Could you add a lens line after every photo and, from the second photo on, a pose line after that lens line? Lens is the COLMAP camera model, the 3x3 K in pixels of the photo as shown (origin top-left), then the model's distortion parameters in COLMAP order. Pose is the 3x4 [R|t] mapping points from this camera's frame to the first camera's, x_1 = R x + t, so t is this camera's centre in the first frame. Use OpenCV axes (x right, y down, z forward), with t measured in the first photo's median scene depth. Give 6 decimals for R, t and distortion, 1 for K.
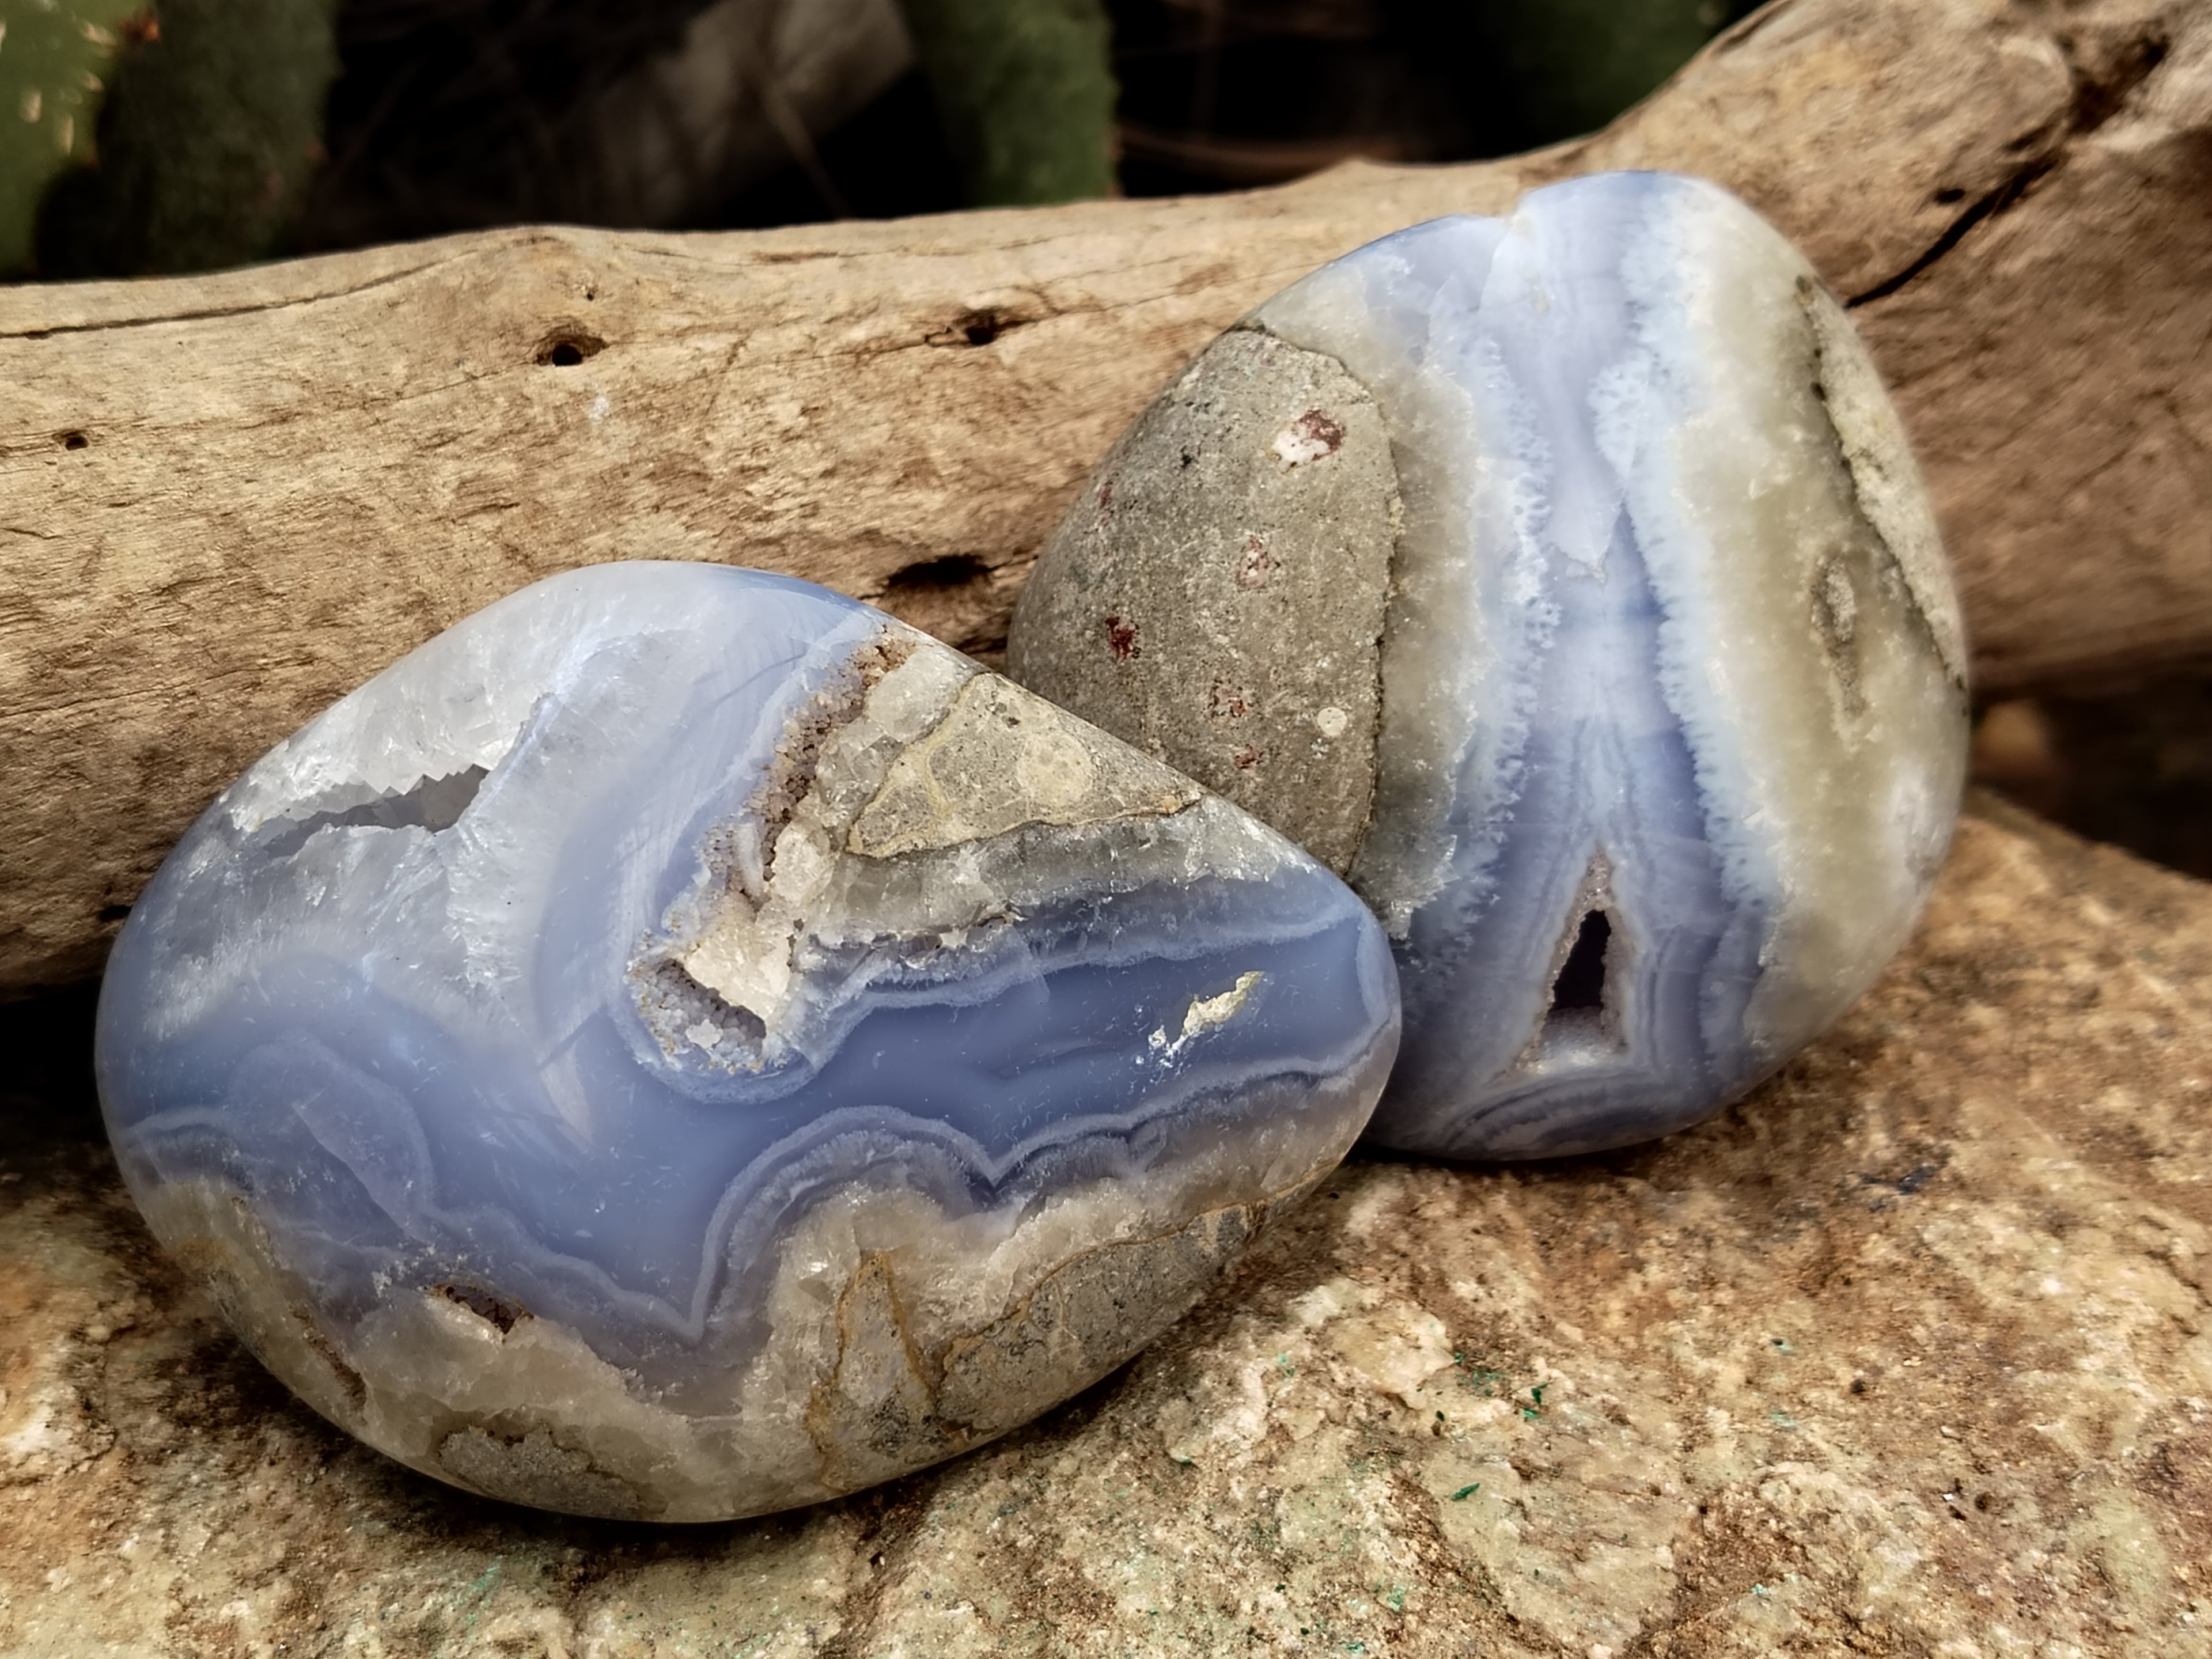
lens RADIAL K [[3204.7, 0, 1106.0], [0, 3204.7, 829.5], [0, 0, 1]] dist [0.284205, -1.405919]
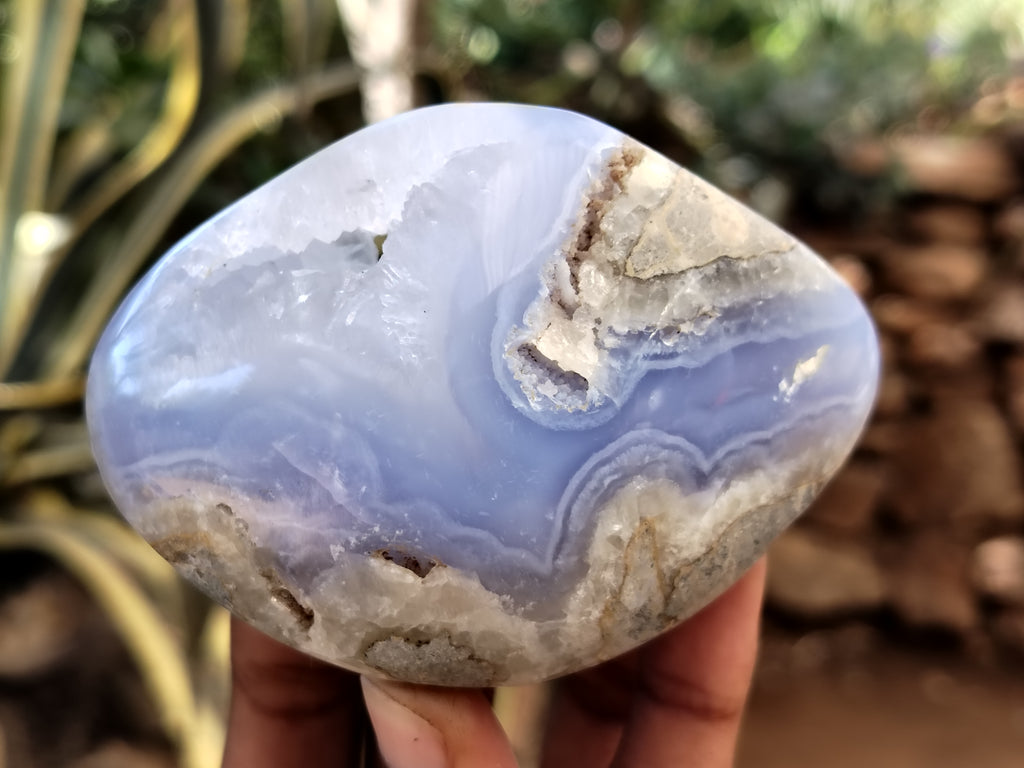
lens RADIAL K [[1483.5, 0, 512.0], [0, 1483.5, 384.0], [0, 0, 1]] dist [0.284205, -1.405919]
pose [[0.978908, -0.033785, 0.201490, -0.290520], [0.026830, 0.998949, 0.037151, 0.032268], [-0.202534, -0.030961, 0.978786, 0.265870]]
